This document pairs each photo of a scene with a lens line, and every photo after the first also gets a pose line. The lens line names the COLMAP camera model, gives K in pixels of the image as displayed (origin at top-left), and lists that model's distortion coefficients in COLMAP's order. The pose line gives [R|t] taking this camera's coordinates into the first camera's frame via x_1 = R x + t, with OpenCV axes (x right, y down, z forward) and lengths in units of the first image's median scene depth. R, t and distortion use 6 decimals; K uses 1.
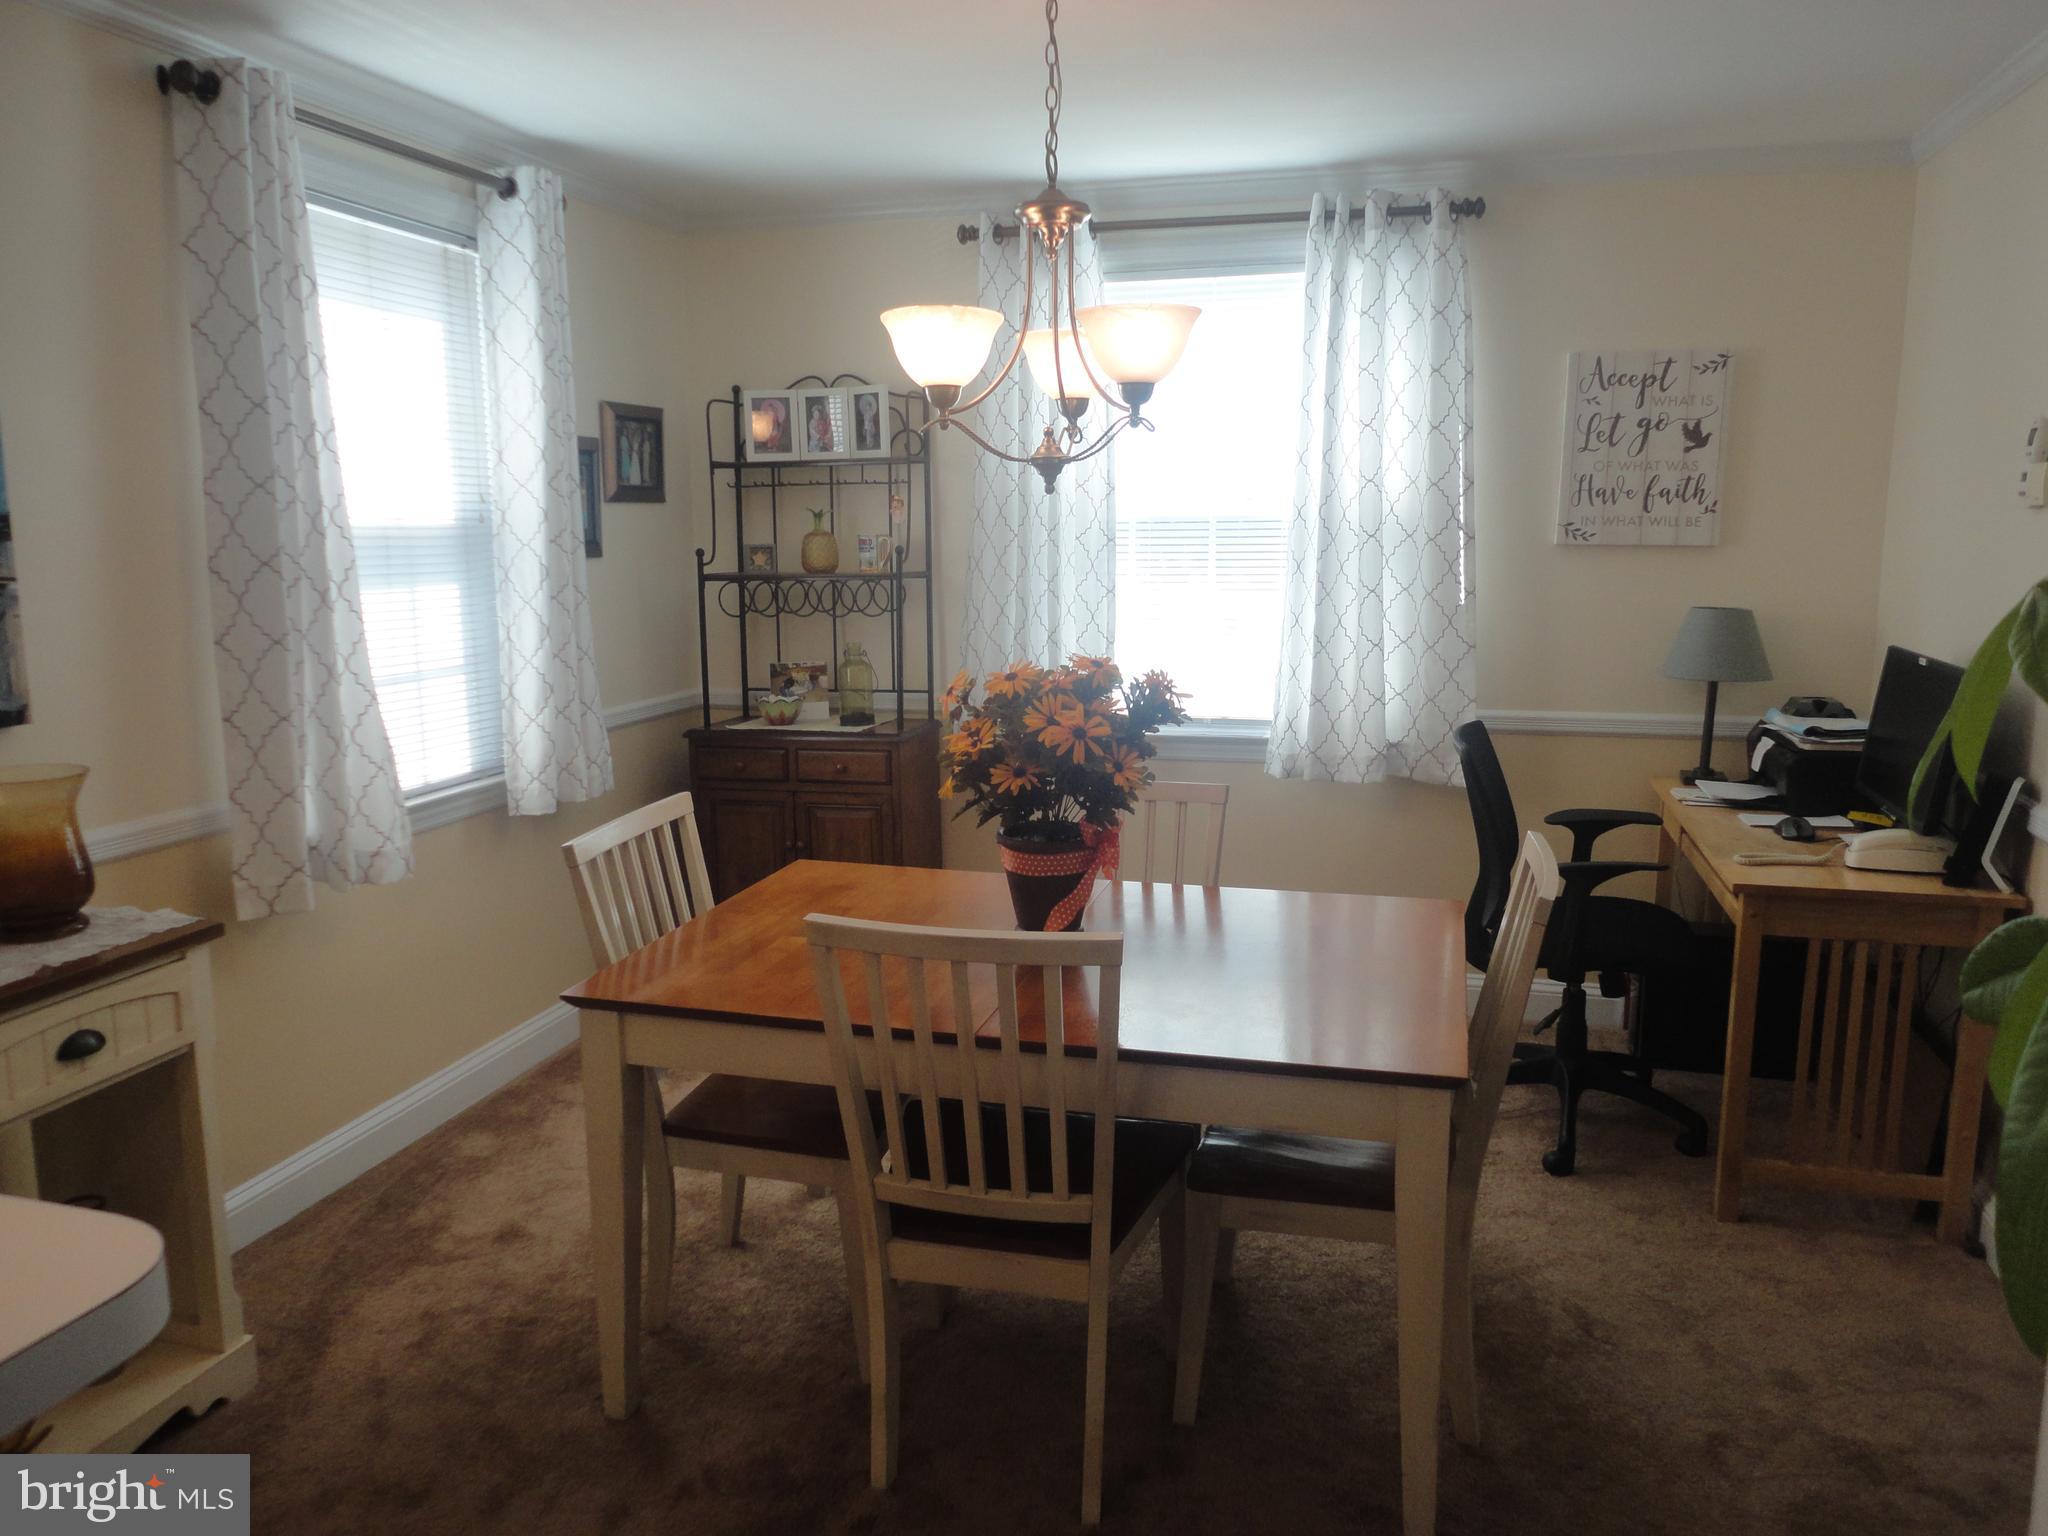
lens RADIAL K [[1481.9, 0, 1009.9], [0, 1481.9, 783.1], [0, 0, 1]] dist [-0.006542, 0.005960]
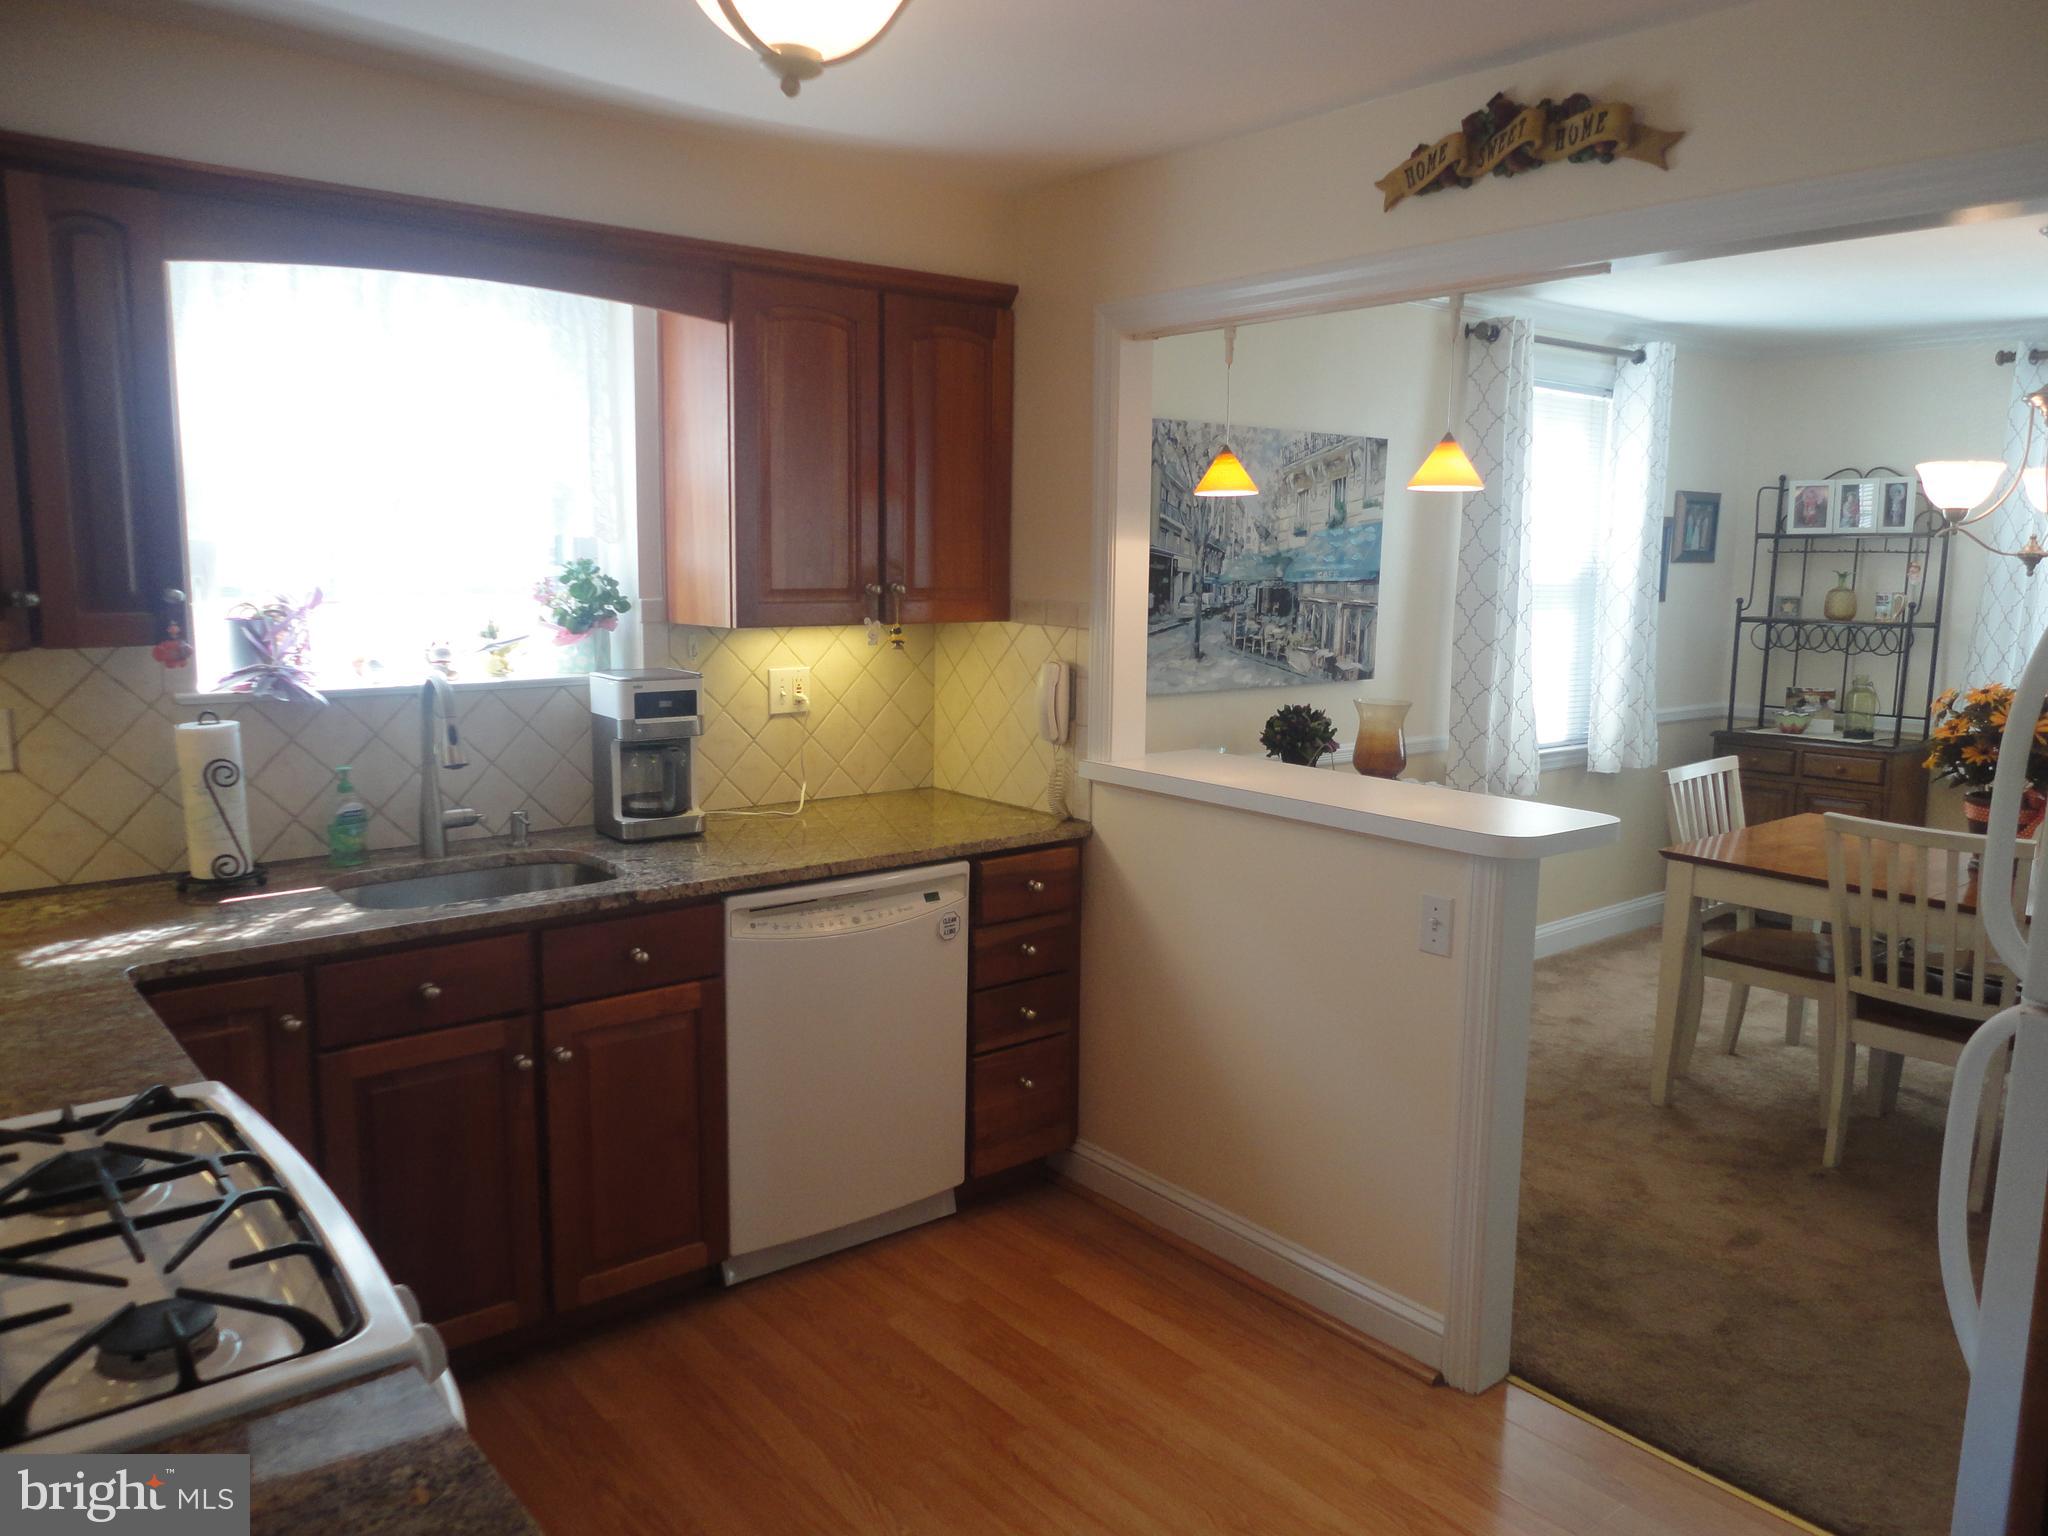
lens RADIAL K [[1481.9, 0, 1005.7], [0, 1481.9, 761.0], [0, 0, 1]] dist [-0.006542, 0.005960]
pose [[0.812889, 0.100207, -0.573734, 0.042662], [-0.121036, 0.992646, 0.001885, 0.082786], [0.569703, 0.067911, 0.819040, -0.580899]]
